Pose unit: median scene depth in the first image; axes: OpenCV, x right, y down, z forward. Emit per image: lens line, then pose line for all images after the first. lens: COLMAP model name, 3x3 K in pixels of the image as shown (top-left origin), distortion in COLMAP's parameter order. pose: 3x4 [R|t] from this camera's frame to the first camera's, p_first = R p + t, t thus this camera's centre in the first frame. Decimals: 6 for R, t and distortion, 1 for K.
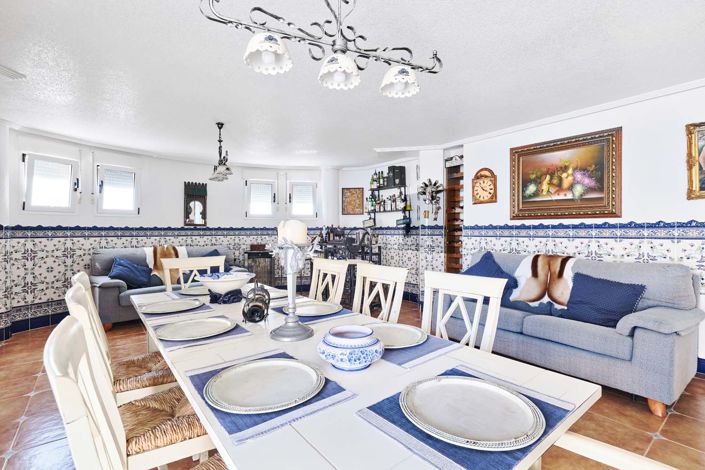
lens RADIAL K [[326.3, 0, 353.0], [0, 326.3, 232.1], [0, 0, 1]] dist [-0.000323, 0.000011]
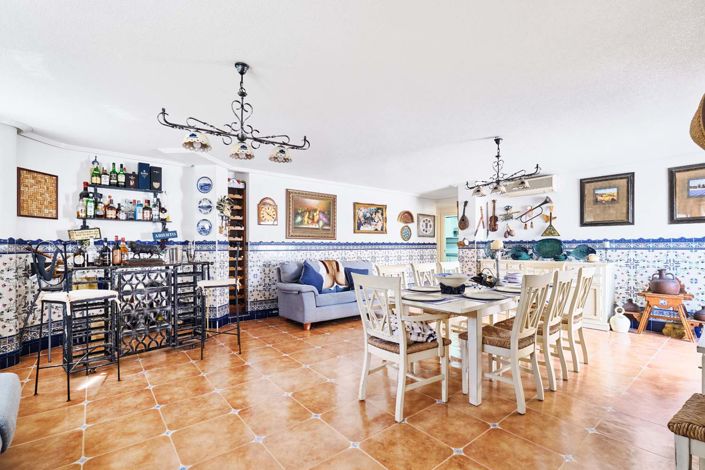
lens RADIAL K [[319.4, 0, 352.9], [0, 319.4, 240.9], [0, 0, 1]] dist [0.001335, 0.000221]
pose [[-0.008723, 0.017494, 0.999809, -0.997827], [0.003122, 0.999843, -0.017468, -0.002173], [-0.999957, 0.002969, -0.008776, 0.782432]]
